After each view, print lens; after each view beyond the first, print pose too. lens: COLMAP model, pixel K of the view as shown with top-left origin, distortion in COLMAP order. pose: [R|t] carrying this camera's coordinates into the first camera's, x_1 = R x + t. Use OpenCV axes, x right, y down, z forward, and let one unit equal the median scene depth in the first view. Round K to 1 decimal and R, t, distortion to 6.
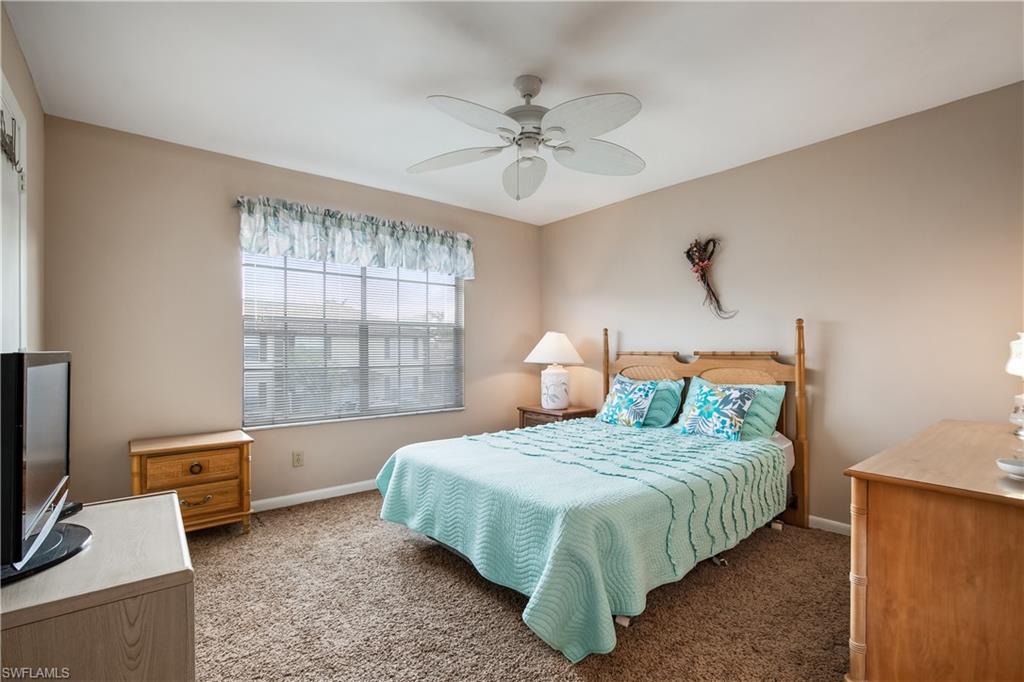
lens RADIAL K [[478.5, 0, 515.6], [0, 478.5, 345.5], [0, 0, 1]] dist [0.001602, -0.001543]
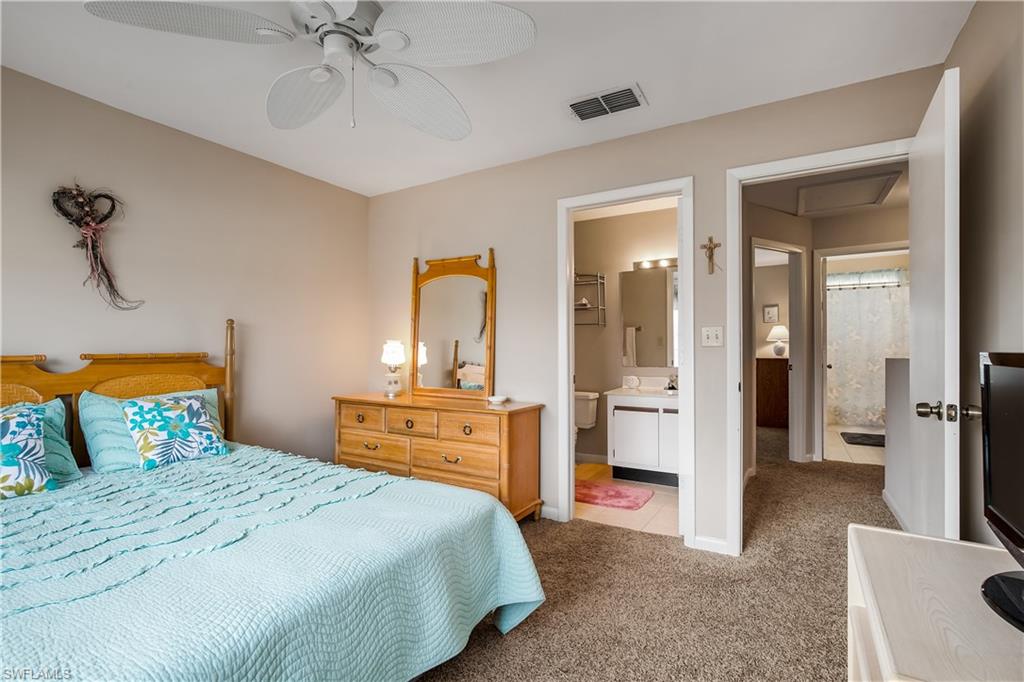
lens RADIAL K [[478.5, 0, 516.5], [0, 478.5, 340.2], [0, 0, 1]] dist [0.001602, -0.001543]
pose [[-0.348719, 0.017698, 0.937060, -0.490870], [-0.002363, 0.999802, -0.019763, 0.005779], [-0.937224, -0.009106, -0.348608, 0.719139]]
